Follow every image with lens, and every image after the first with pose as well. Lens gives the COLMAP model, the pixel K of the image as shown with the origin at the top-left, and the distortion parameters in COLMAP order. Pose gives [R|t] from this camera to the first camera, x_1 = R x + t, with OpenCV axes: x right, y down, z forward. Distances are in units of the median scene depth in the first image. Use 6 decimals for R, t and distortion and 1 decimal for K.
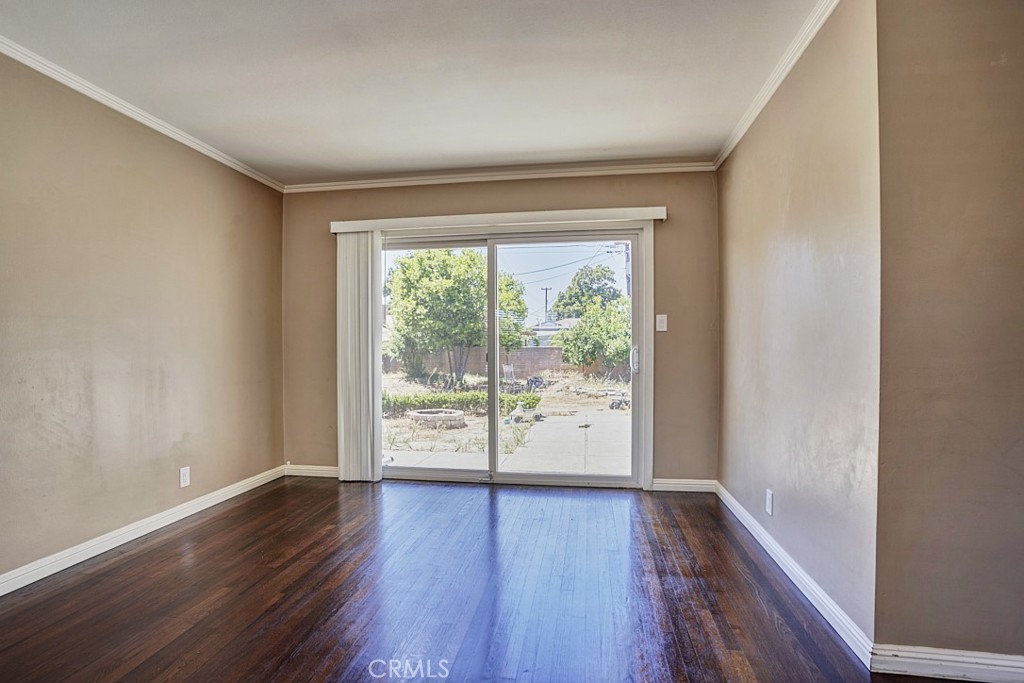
lens RADIAL K [[502.5, 0, 505.5], [0, 502.5, 351.4], [0, 0, 1]] dist [-0.082194, 0.038542]
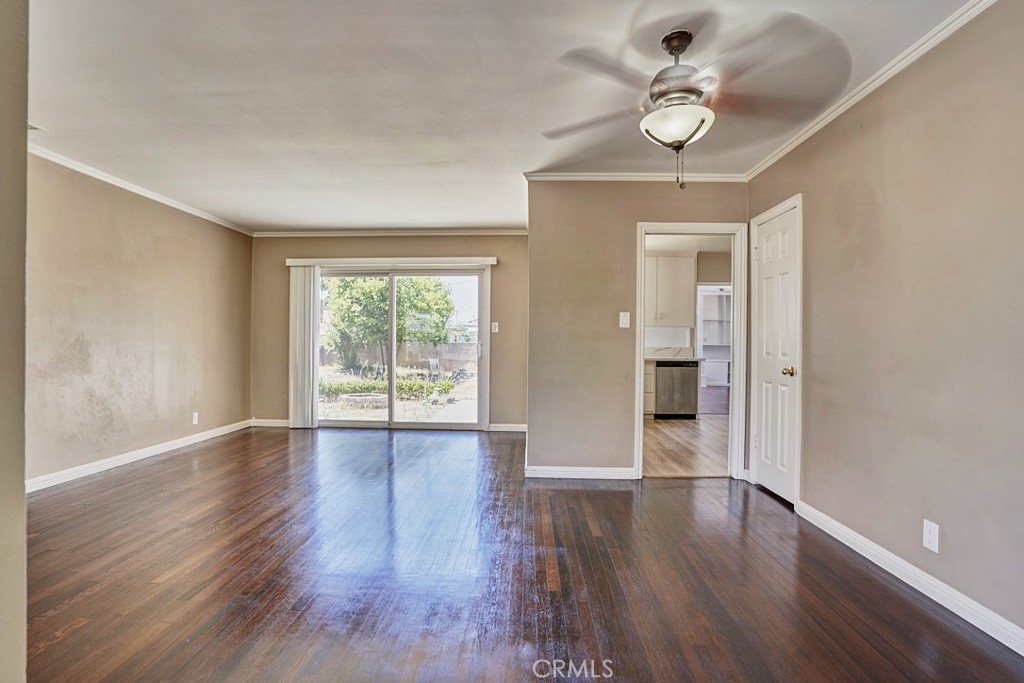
lens RADIAL K [[507.5, 0, 507.7], [0, 507.5, 344.3], [0, 0, 1]] dist [-0.083154, 0.039562]
pose [[0.993014, 0.010400, 0.117536, 0.055412], [-0.009762, 0.999934, -0.005995, 0.002241], [-0.117591, 0.004806, 0.993050, -0.226284]]
